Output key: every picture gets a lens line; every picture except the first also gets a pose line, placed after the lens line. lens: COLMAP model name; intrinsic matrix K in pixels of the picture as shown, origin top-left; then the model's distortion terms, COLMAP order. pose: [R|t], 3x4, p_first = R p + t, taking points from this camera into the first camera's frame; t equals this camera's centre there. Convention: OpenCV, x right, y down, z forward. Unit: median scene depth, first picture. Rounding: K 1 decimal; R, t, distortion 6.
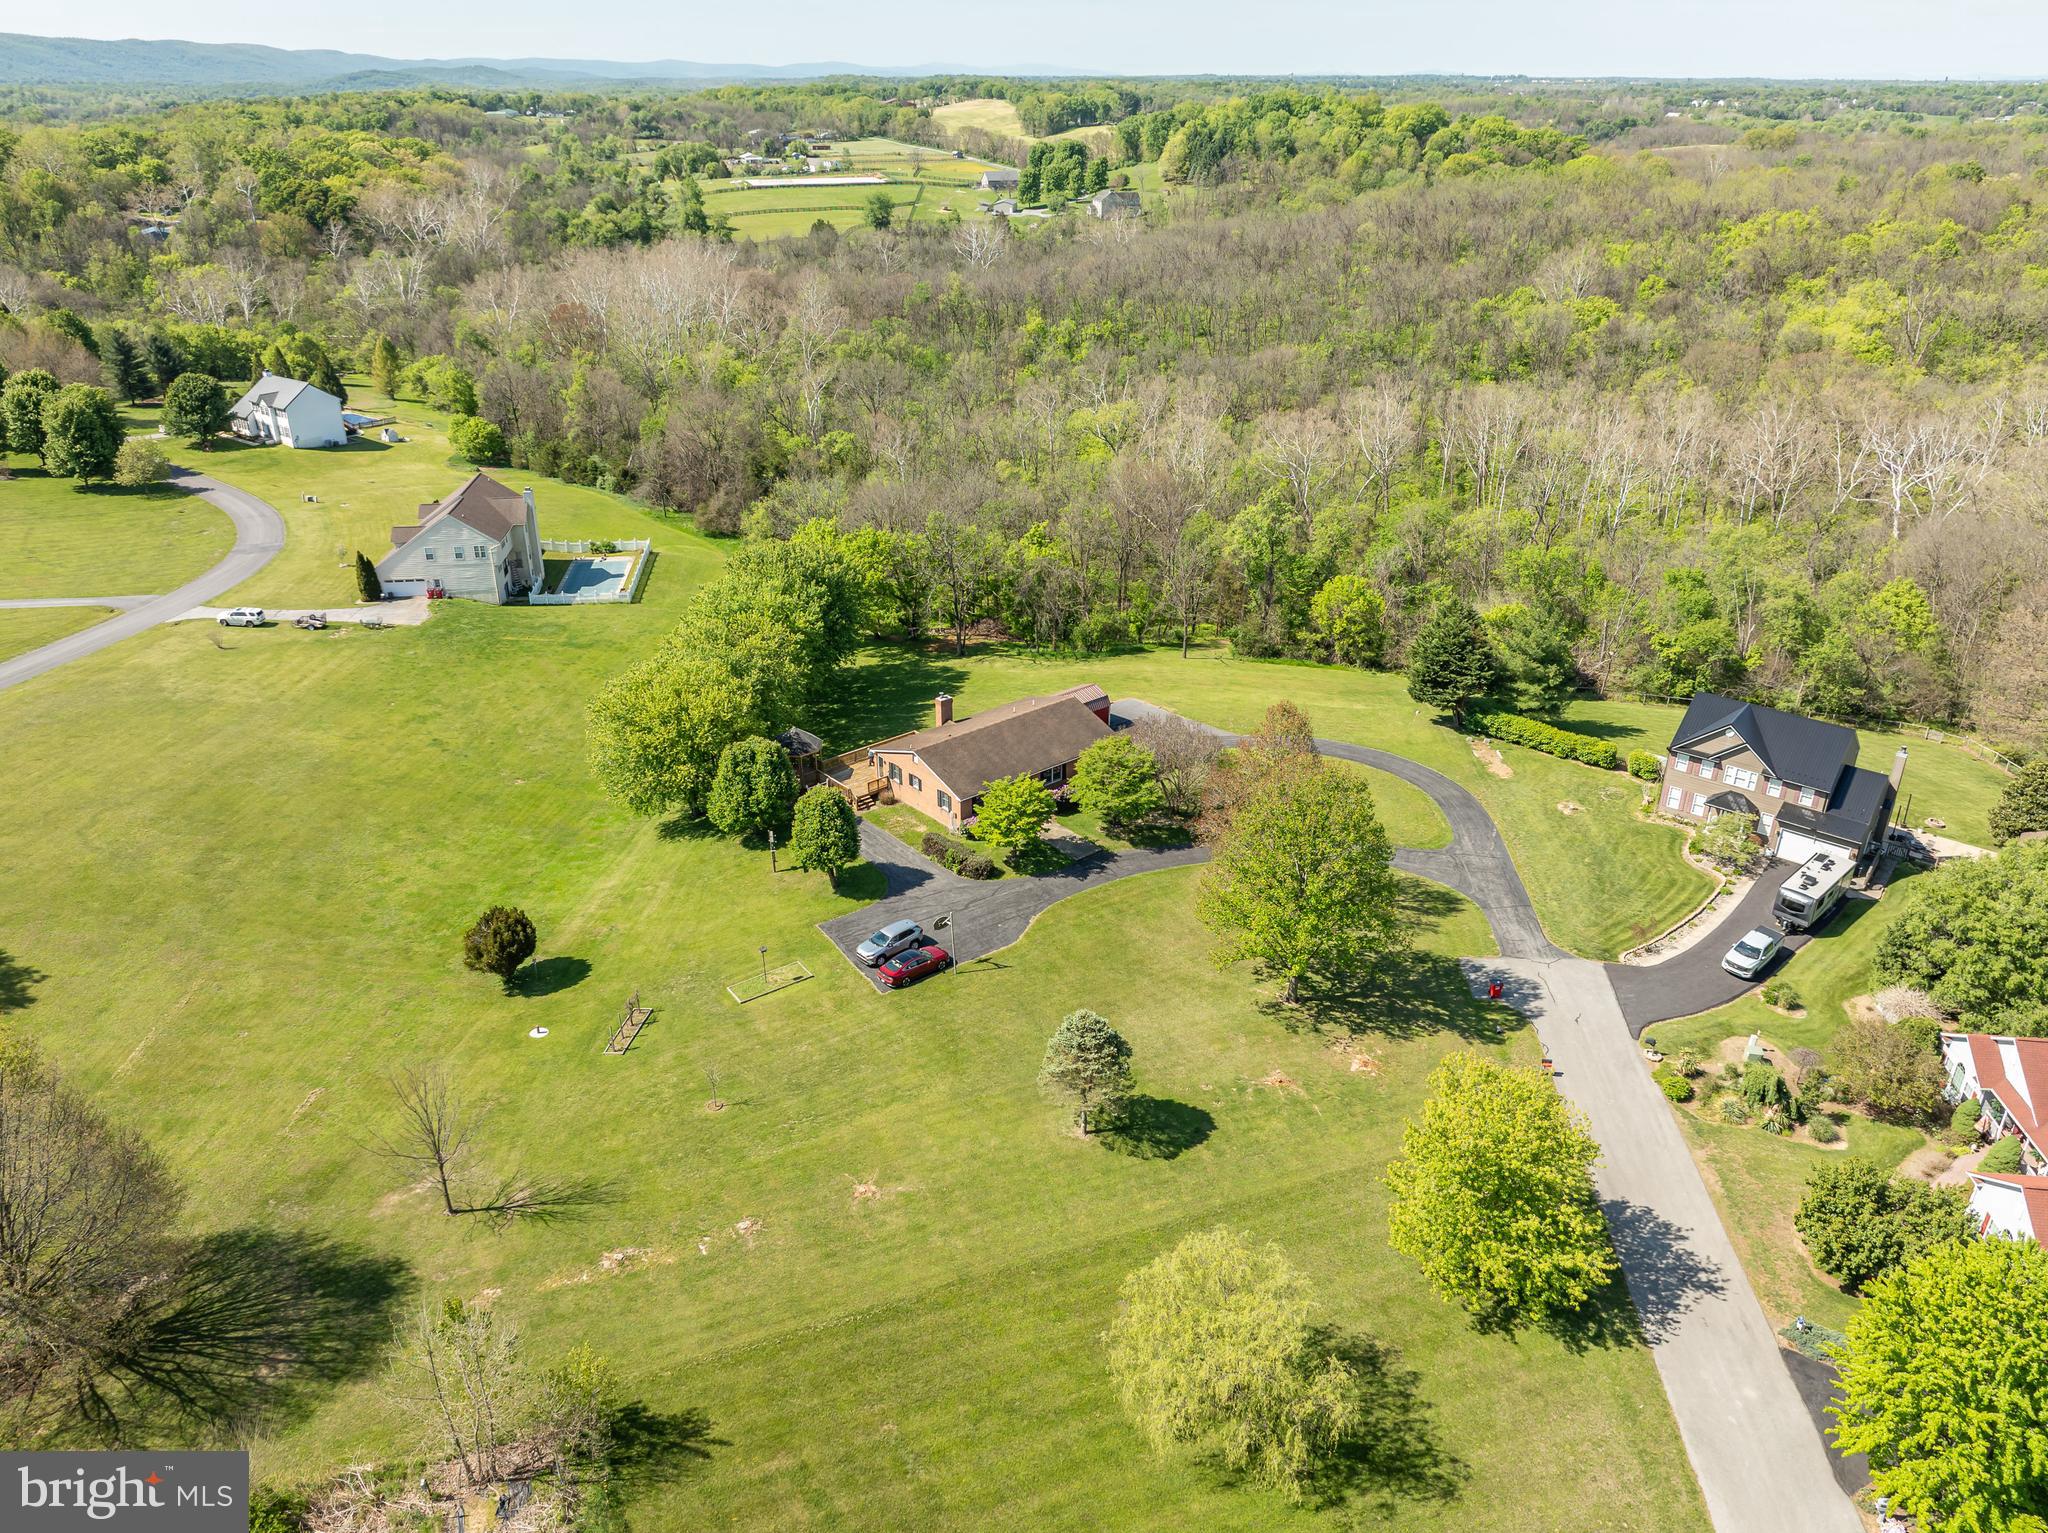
lens RADIAL K [[1449.9, 0, 1020.5], [0, 1449.9, 764.5], [0, 0, 1]] dist [-0.049904, 0.021276]
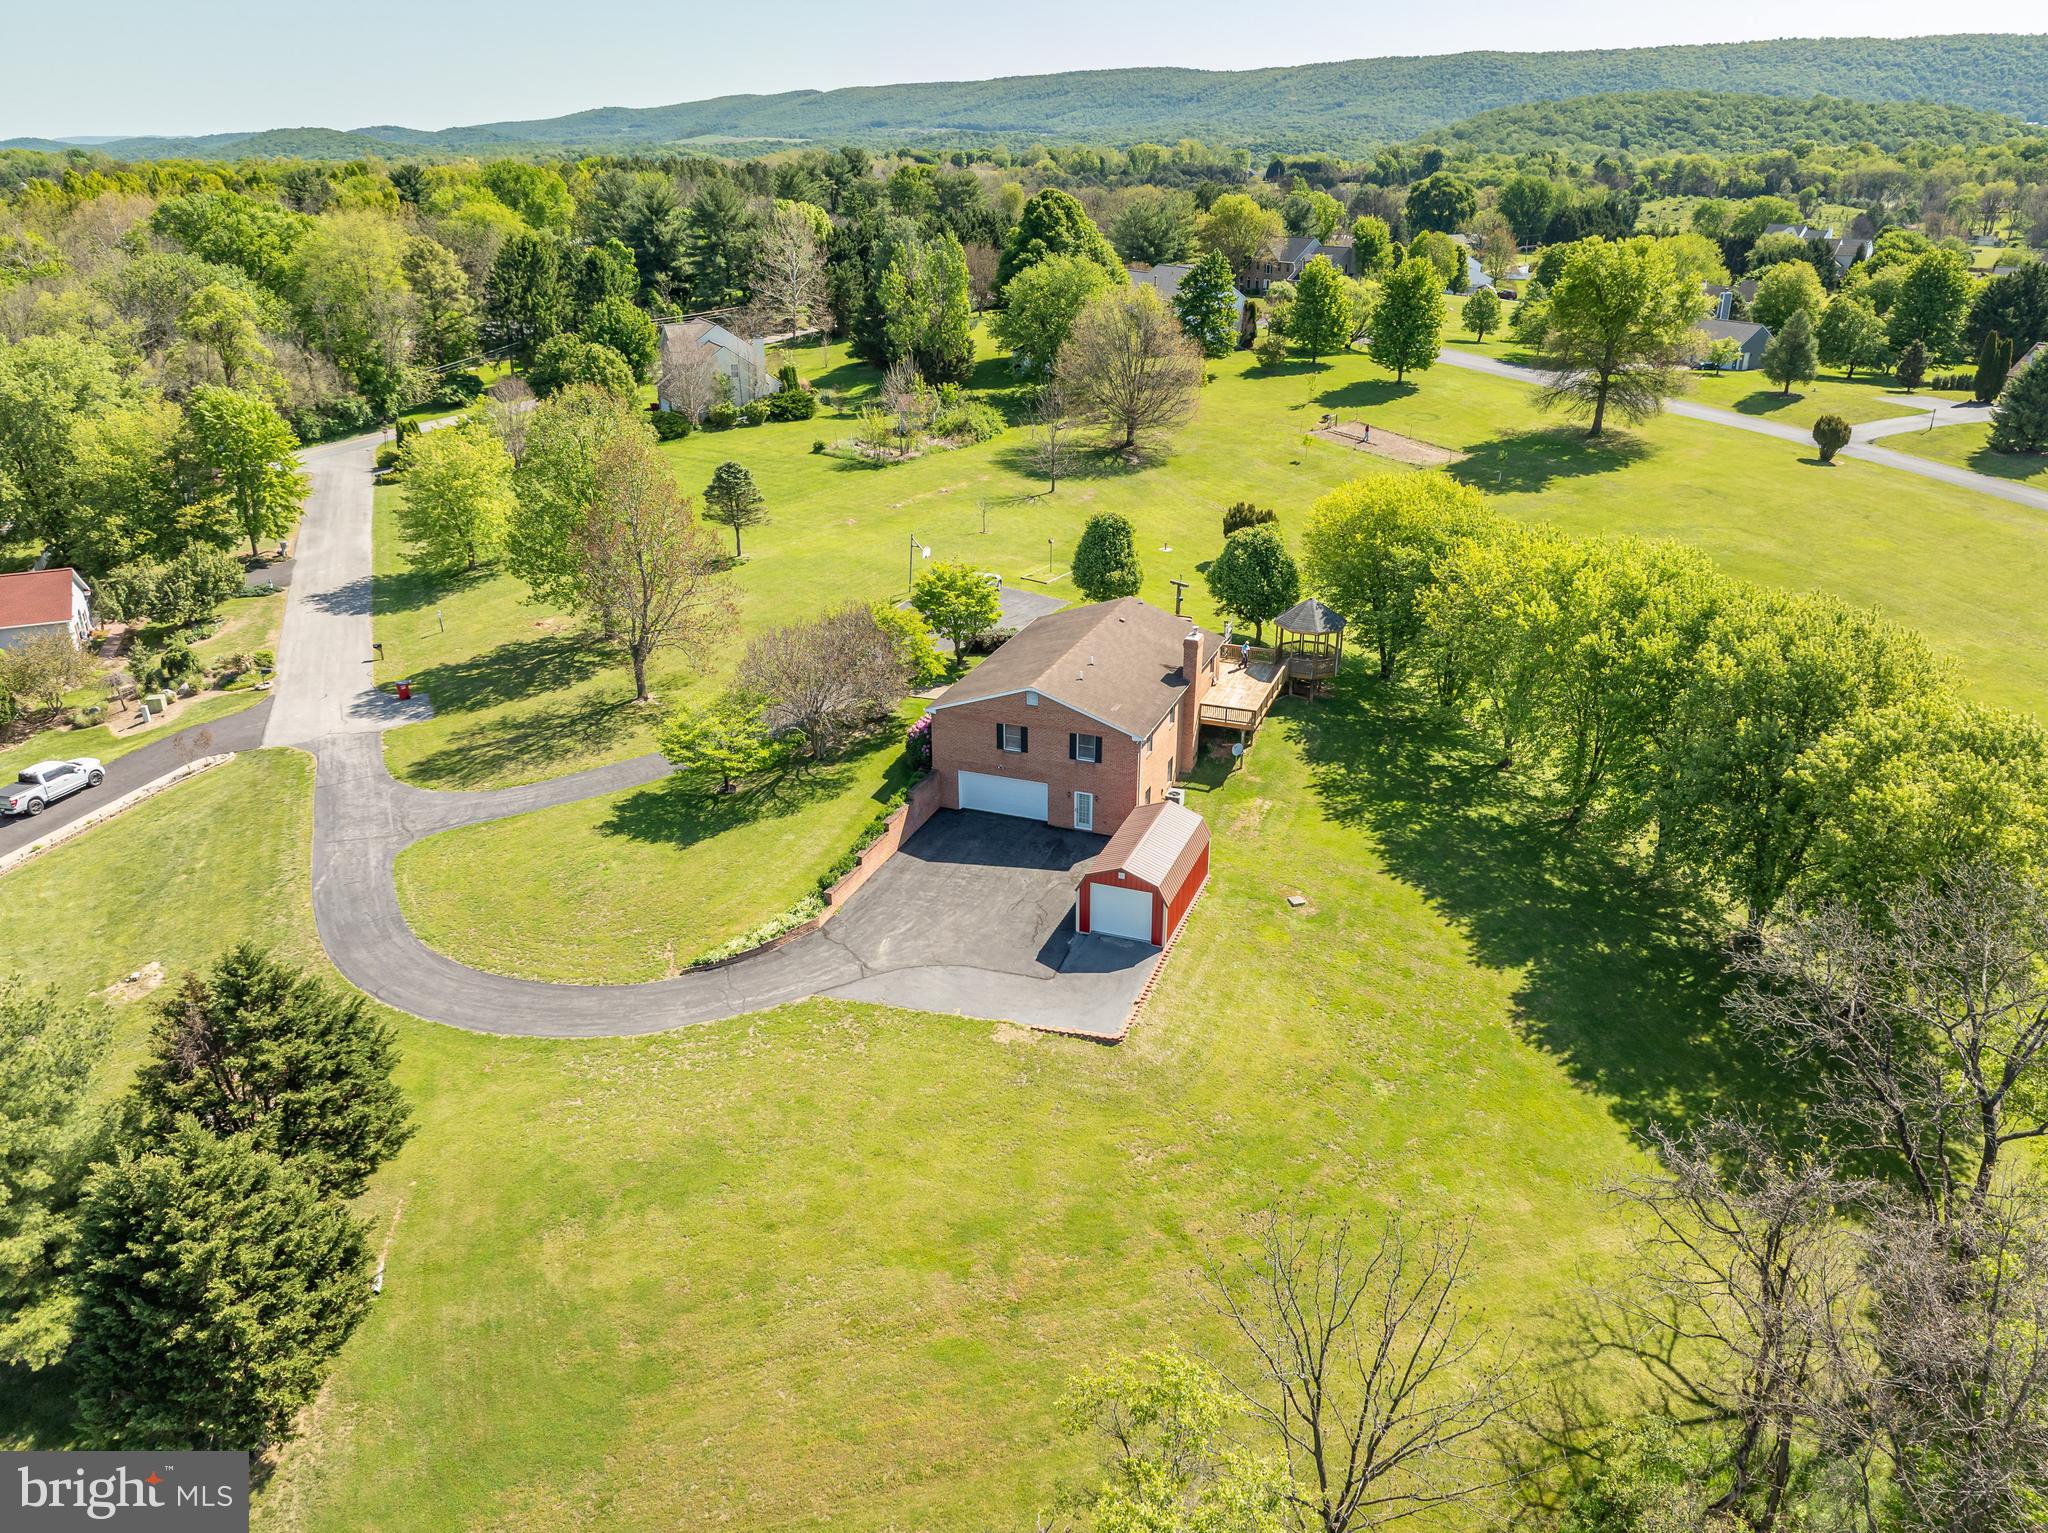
lens RADIAL K [[1449.9, 0, 1024.9], [0, 1449.9, 768.5], [0, 0, 1]] dist [-0.049904, 0.021276]
pose [[-0.876086, 0.193917, -0.441440, 0.265982], [-0.205321, 0.678349, 0.705468, -0.381887], [0.436253, 0.708688, -0.554477, 1.163468]]
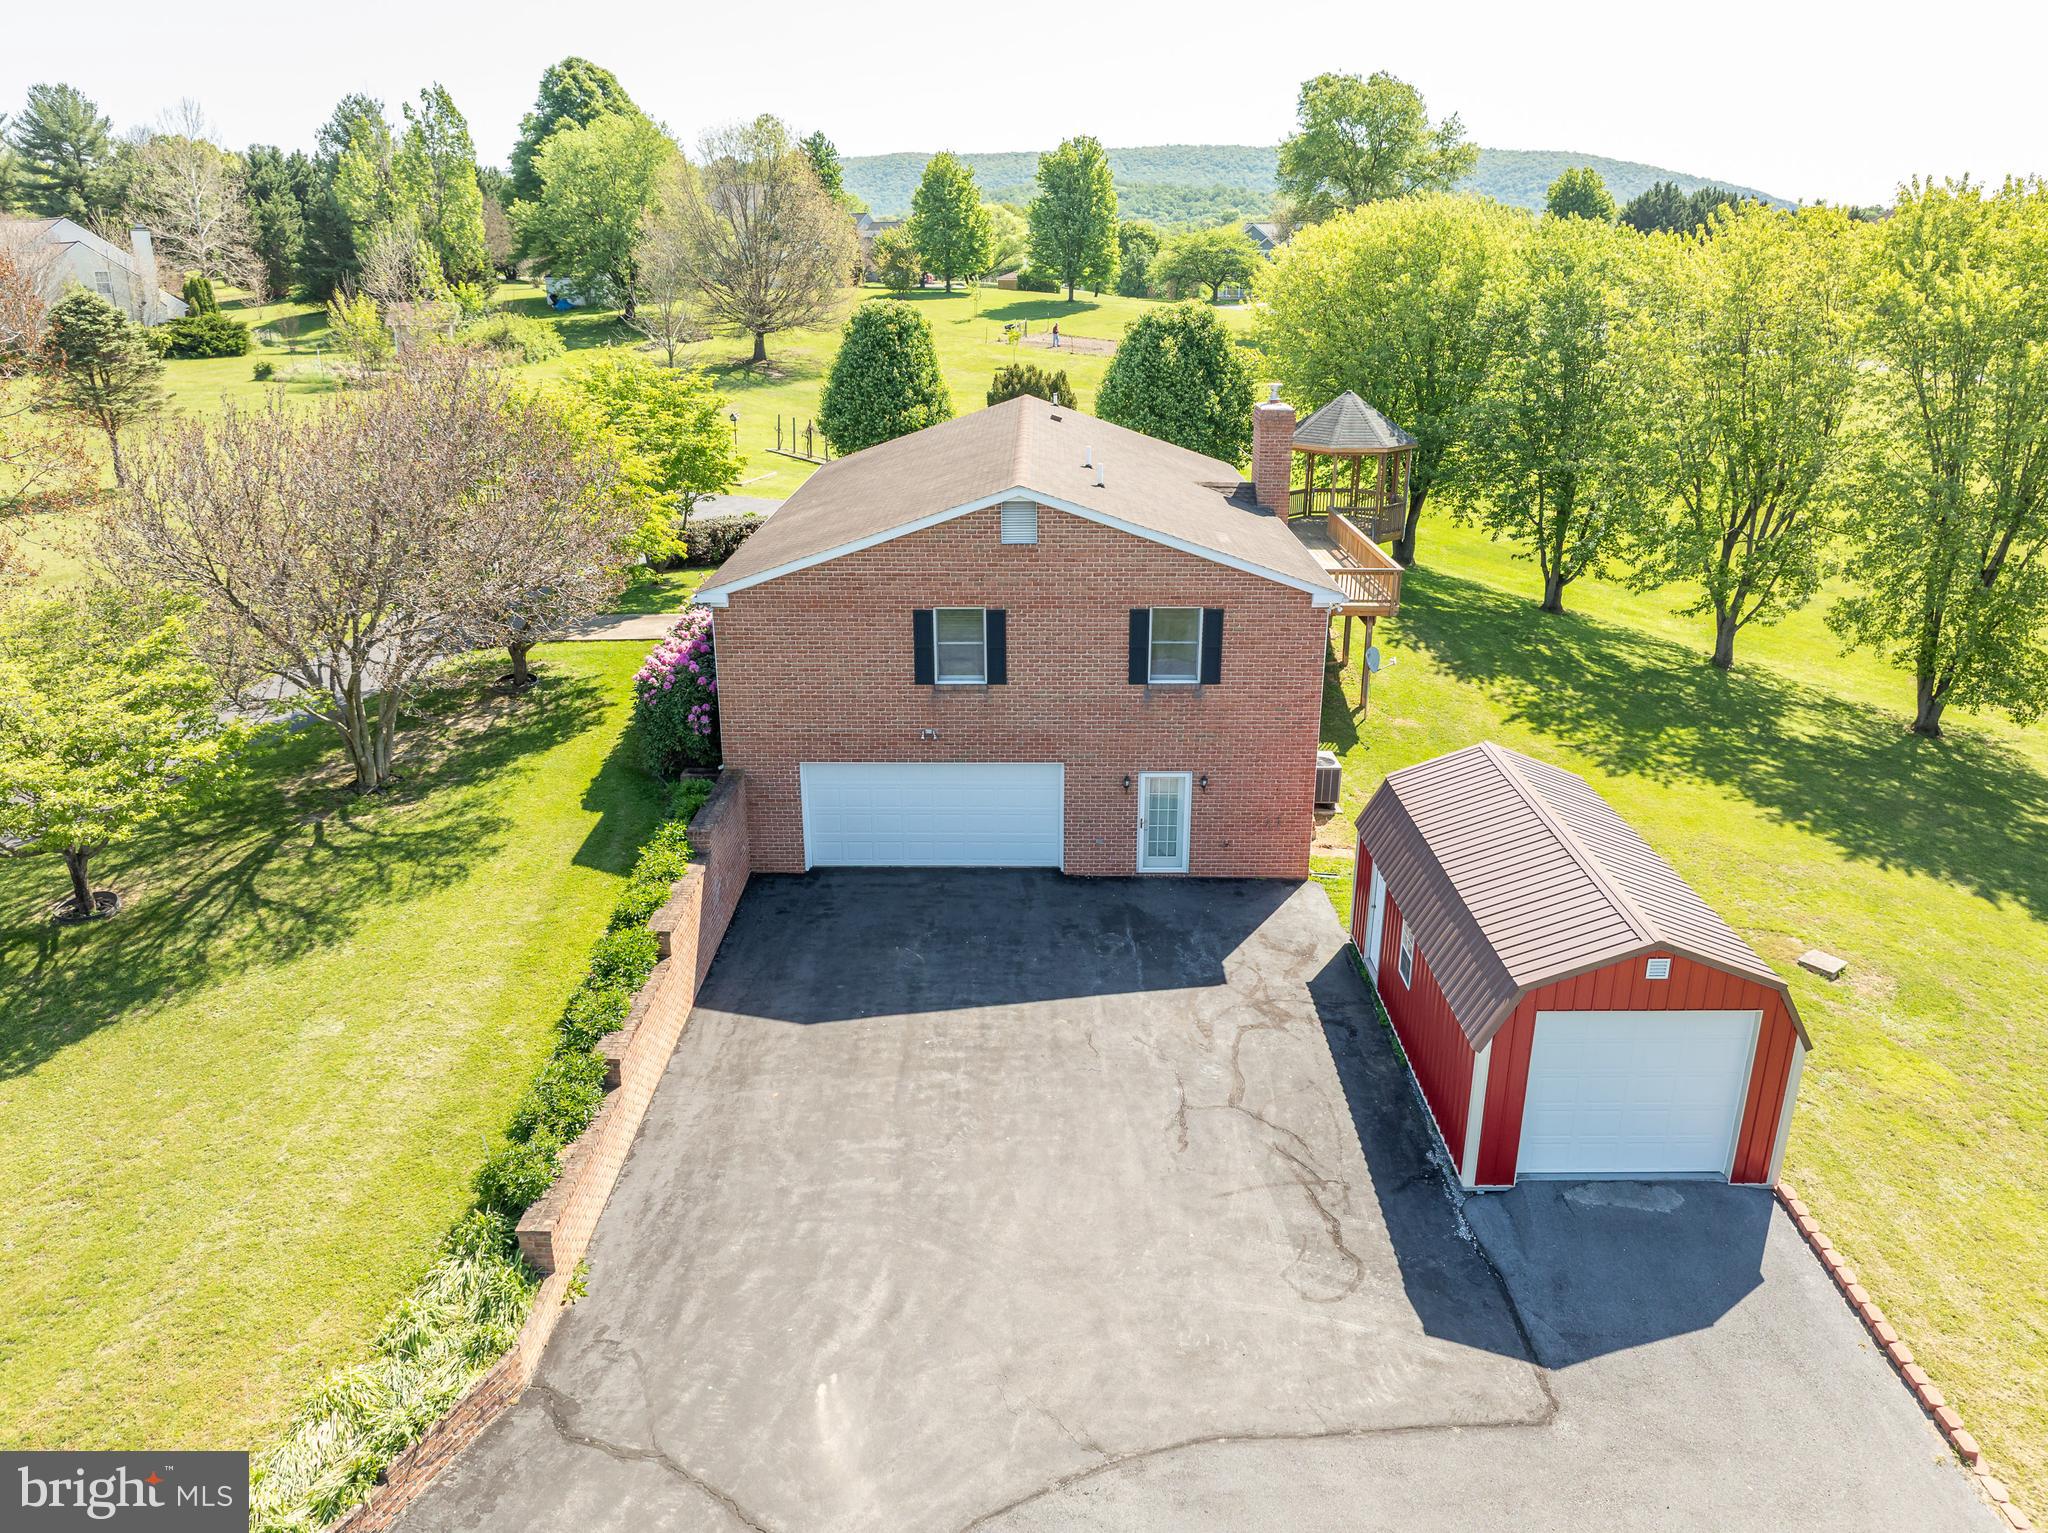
lens RADIAL K [[1449.9, 0, 1022.4], [0, 1449.9, 770.9], [0, 0, 1]] dist [-0.049904, 0.021276]
pose [[-0.653054, 0.257634, -0.712142, 0.170133], [-0.327262, 0.752014, 0.572167, -0.117471], [0.682950, 0.606713, -0.406791, 0.955432]]
